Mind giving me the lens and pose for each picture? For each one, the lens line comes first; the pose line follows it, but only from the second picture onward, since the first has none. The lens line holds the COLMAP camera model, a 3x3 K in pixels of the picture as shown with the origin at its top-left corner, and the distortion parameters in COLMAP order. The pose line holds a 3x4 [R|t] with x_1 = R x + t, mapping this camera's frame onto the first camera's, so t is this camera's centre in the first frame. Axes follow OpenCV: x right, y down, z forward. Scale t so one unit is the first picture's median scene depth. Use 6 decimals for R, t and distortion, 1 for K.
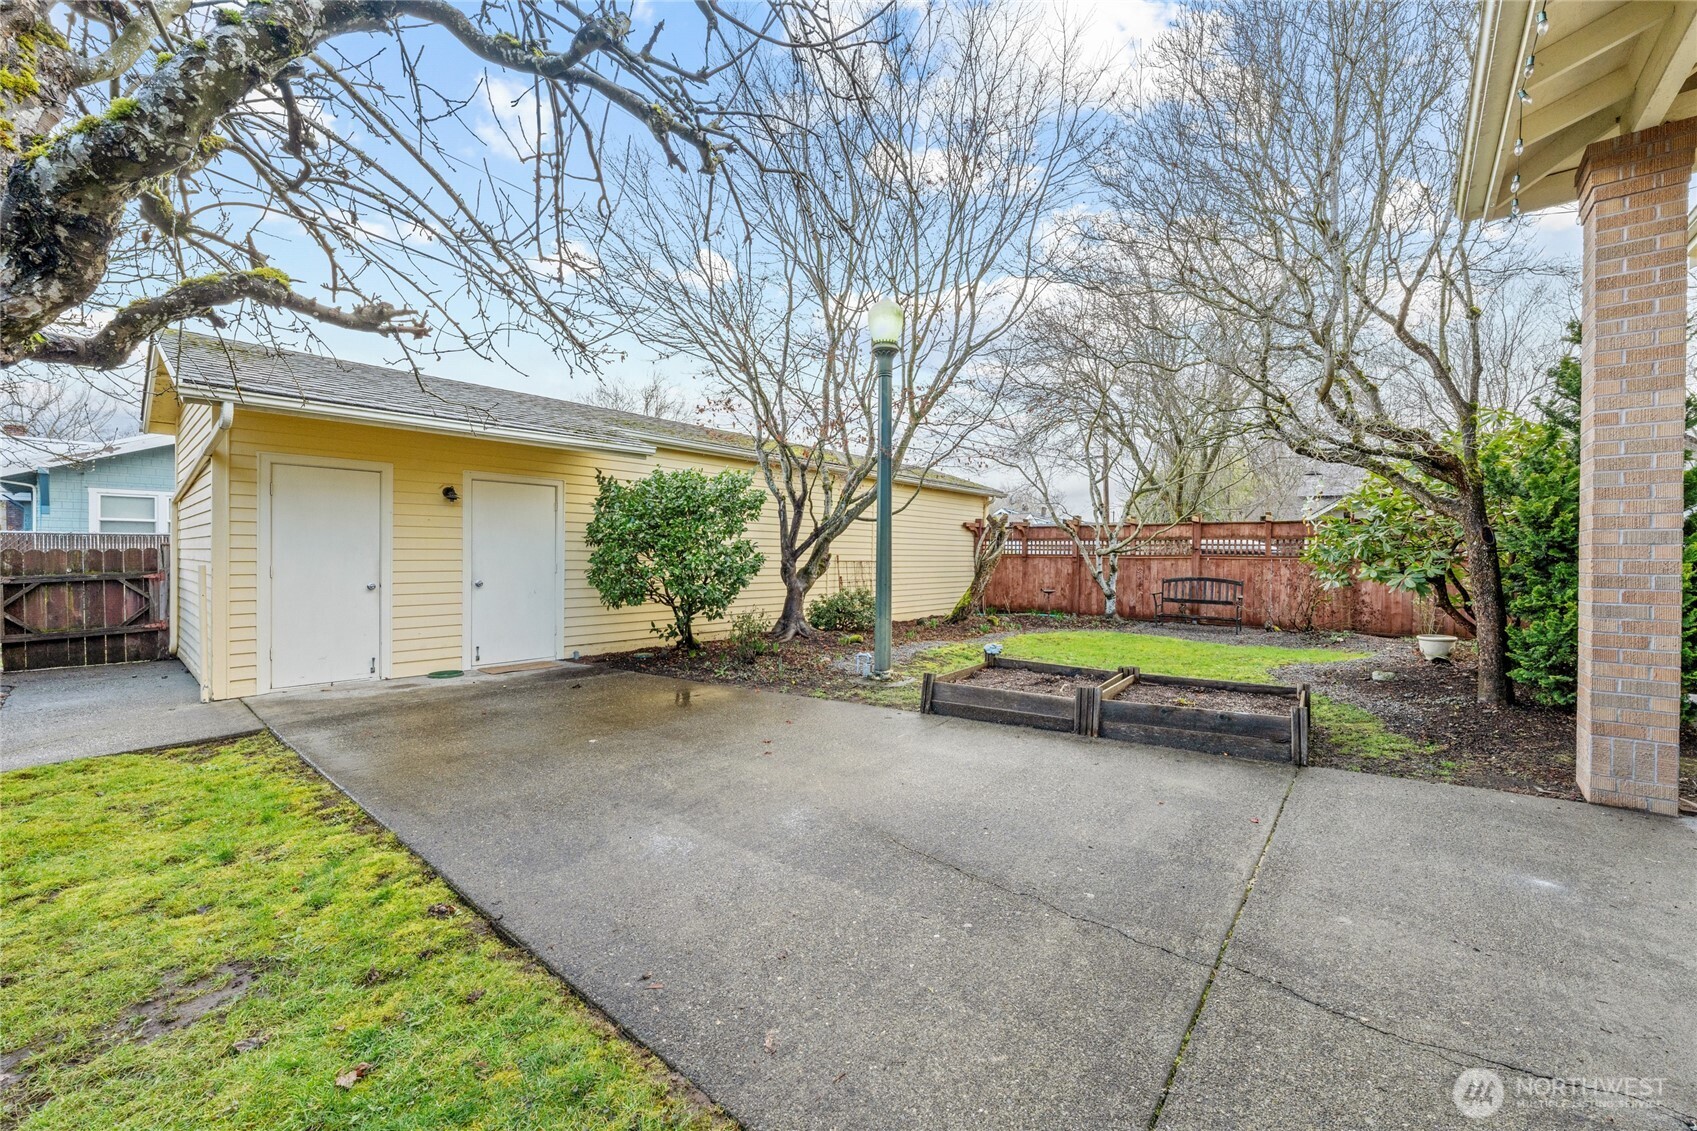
lens RADIAL K [[662.4, 0, 848.3], [0, 662.4, 561.2], [0, 0, 1]] dist [0.000812, -0.000071]
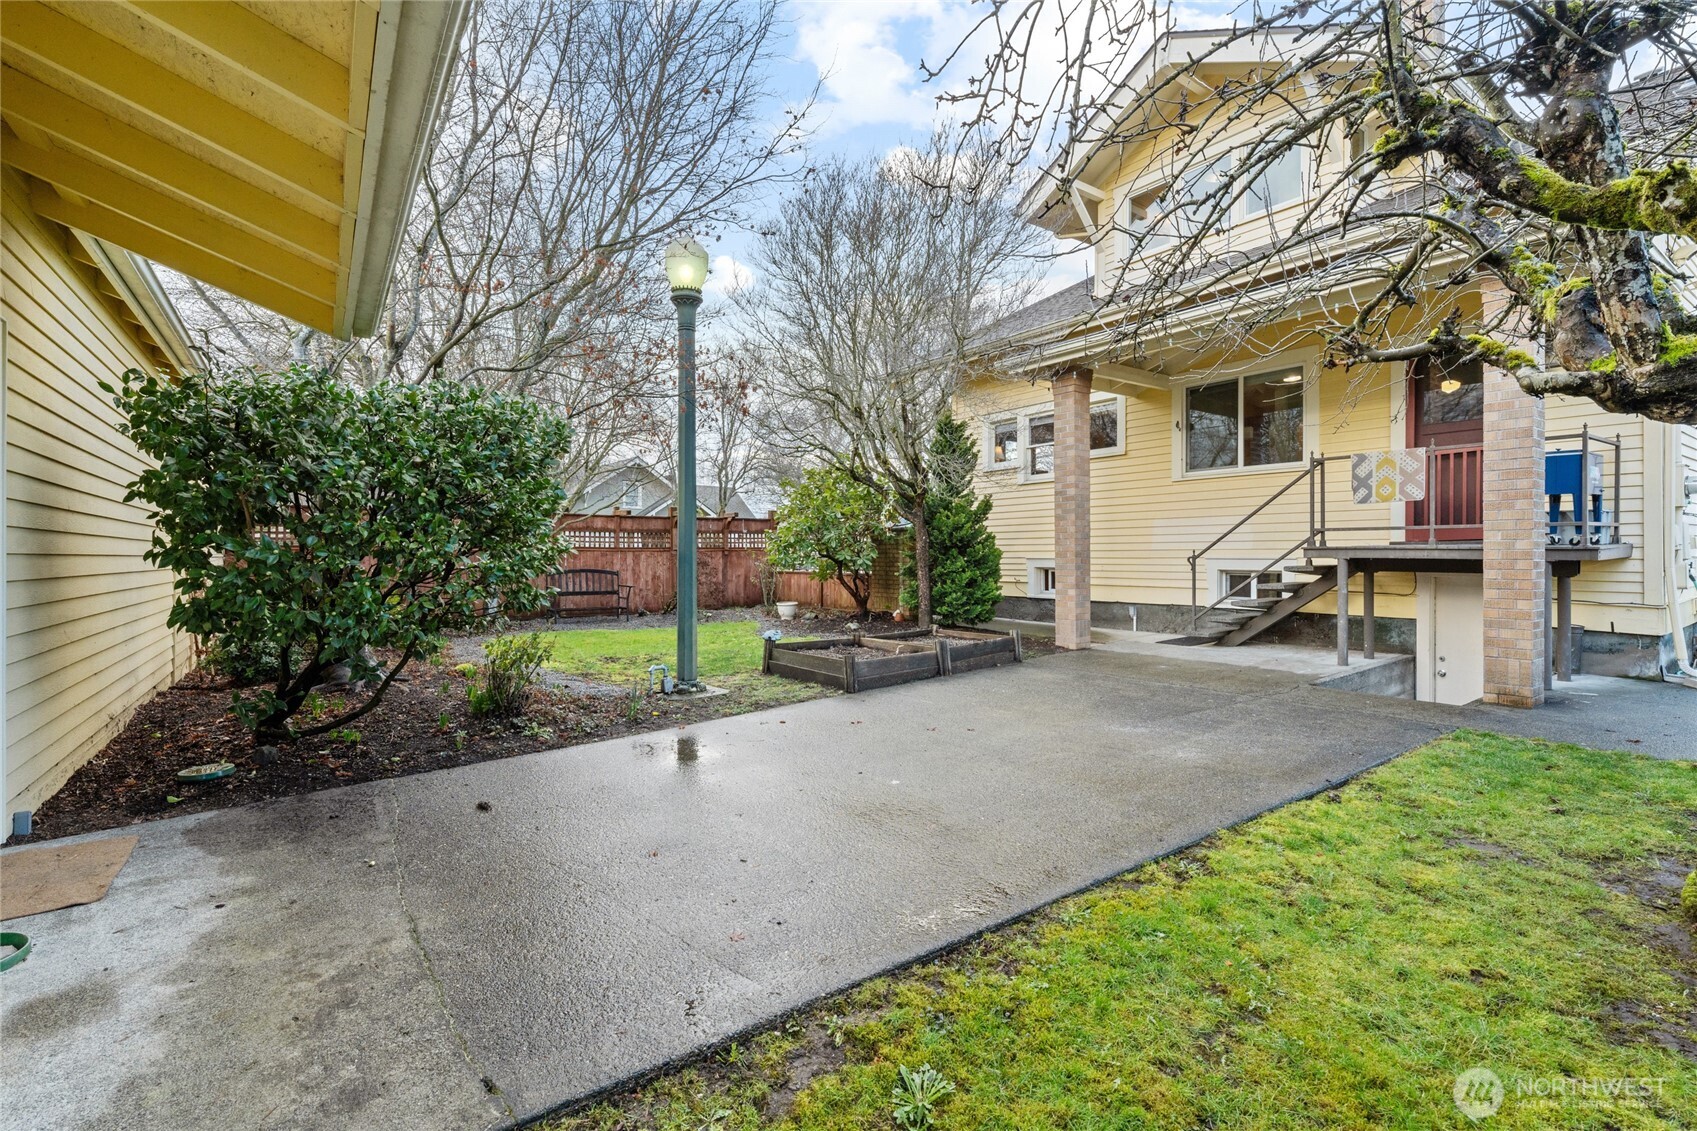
lens RADIAL K [[776.9, 0, 857.9], [0, 776.9, 558.6], [0, 0, 1]] dist [0.001255, 0.000694]
pose [[0.224425, -0.012564, 0.974410, -0.626763], [0.014508, 0.999849, 0.009551, 0.003994], [-0.974383, 0.011993, 0.224574, 0.419508]]
